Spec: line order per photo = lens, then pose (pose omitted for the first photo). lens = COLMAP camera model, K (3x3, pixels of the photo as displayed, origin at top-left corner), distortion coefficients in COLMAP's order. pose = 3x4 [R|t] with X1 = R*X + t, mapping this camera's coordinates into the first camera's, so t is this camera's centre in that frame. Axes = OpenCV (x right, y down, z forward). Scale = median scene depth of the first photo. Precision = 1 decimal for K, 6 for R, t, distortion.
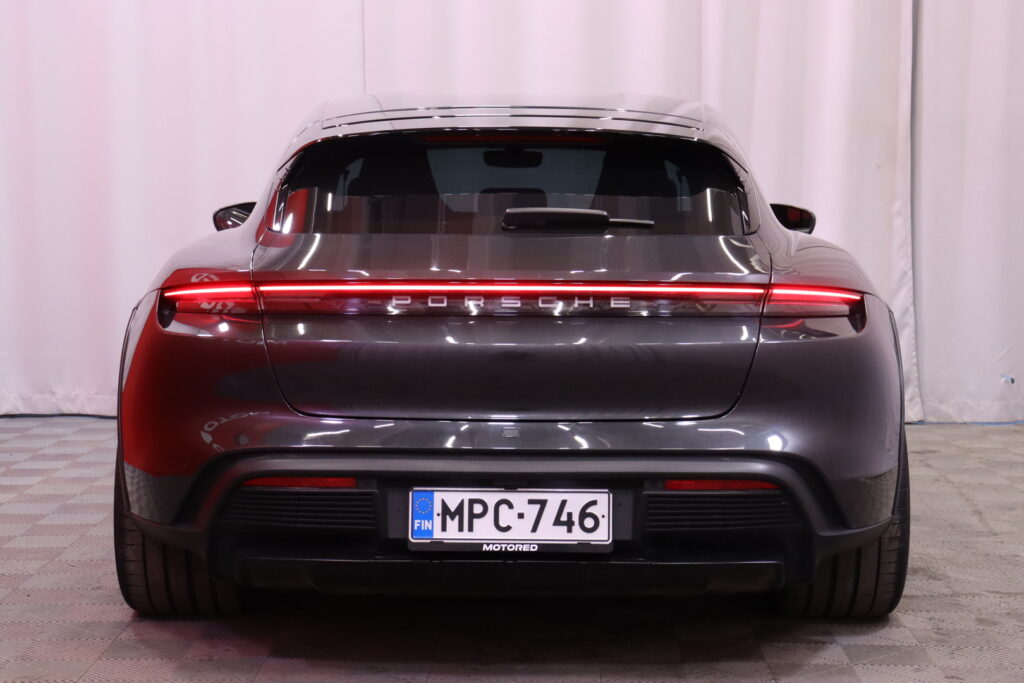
lens RADIAL K [[2238.9, 0, 512.2], [0, 2238.9, 334.1], [0, 0, 1]] dist [0.021166, 0.000000]
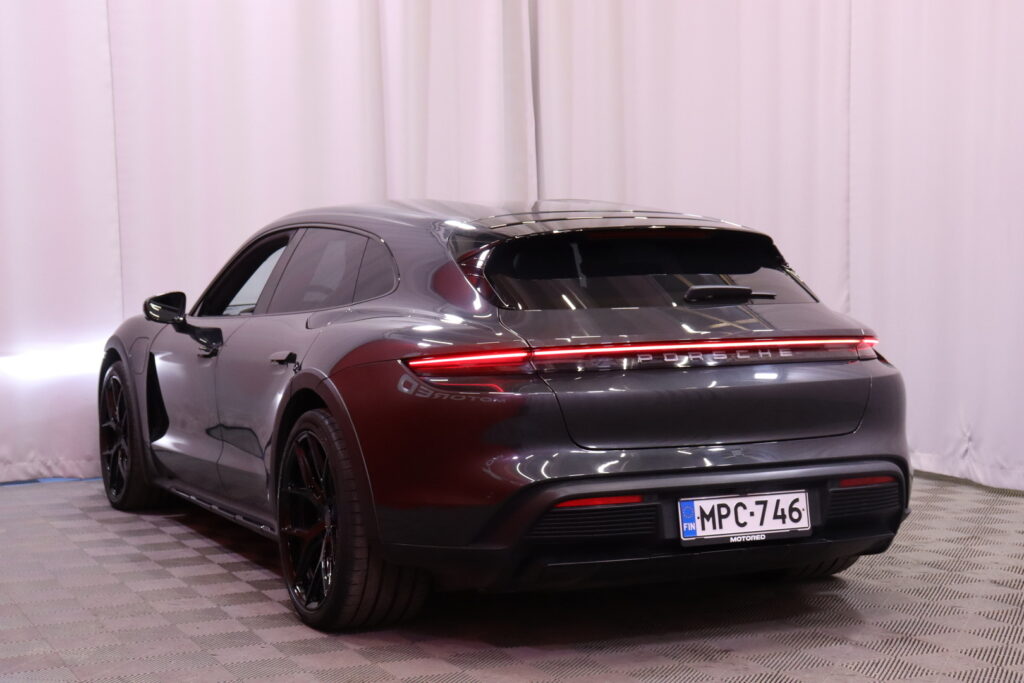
lens RADIAL K [[1798.0, 0, 509.2], [0, 1798.0, 345.4], [0, 0, 1]] dist [0.062310, 0.000000]
pose [[0.898521, -0.036293, 0.437427, -0.593037], [0.050557, 0.998500, -0.021005, -0.004109], [-0.436009, 0.040988, 0.899008, 0.091915]]
